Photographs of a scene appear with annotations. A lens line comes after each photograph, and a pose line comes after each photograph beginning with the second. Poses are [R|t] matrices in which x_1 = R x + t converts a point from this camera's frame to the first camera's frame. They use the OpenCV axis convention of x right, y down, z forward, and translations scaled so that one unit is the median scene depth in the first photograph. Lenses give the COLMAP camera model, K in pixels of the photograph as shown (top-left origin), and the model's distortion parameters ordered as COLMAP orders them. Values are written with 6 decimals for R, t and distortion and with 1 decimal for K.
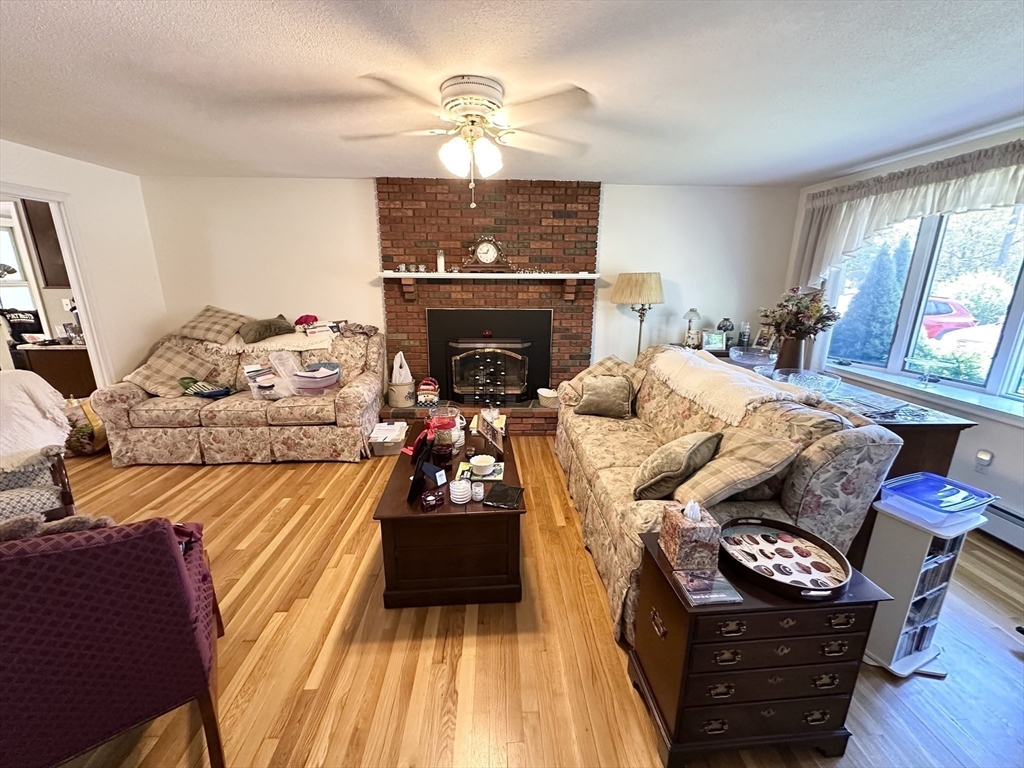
lens RADIAL K [[409.7, 0, 510.5], [0, 409.7, 385.6], [0, 0, 1]] dist [-0.000651, -0.000067]
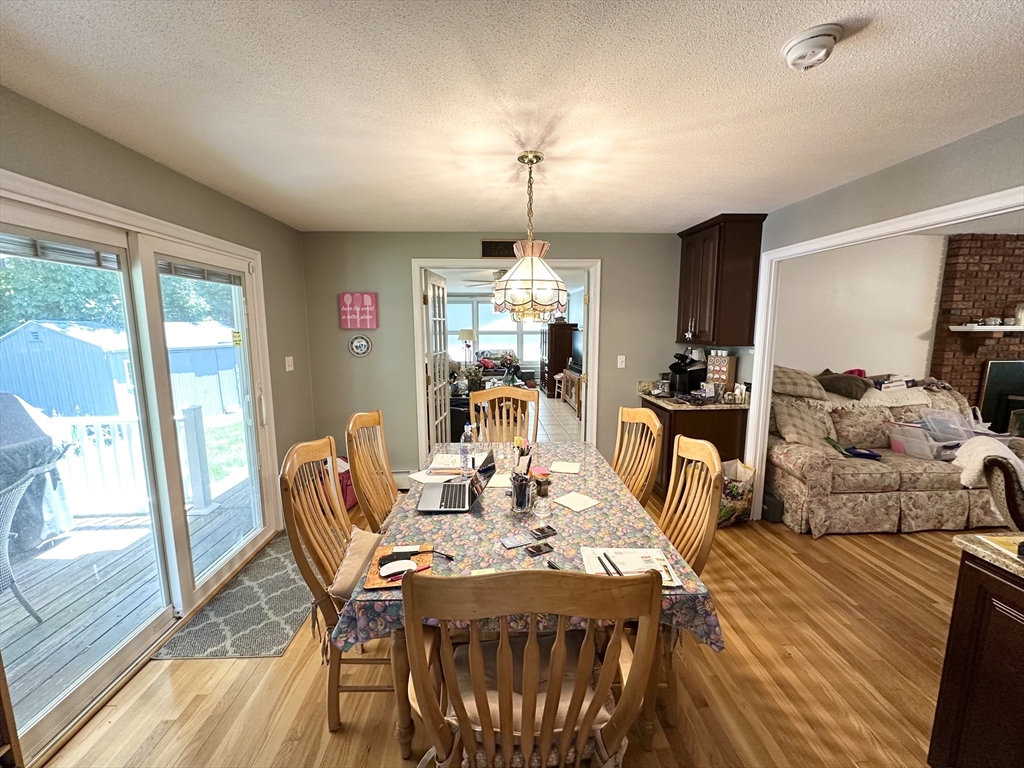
lens RADIAL K [[409.7, 0, 511.5], [0, 409.7, 384.9], [0, 0, 1]] dist [-0.000651, -0.000067]
pose [[0.999857, -0.012213, 0.011704, -1.614667], [0.013469, 0.993387, -0.114020, -0.043807], [-0.010234, 0.114161, 0.993410, 0.059661]]
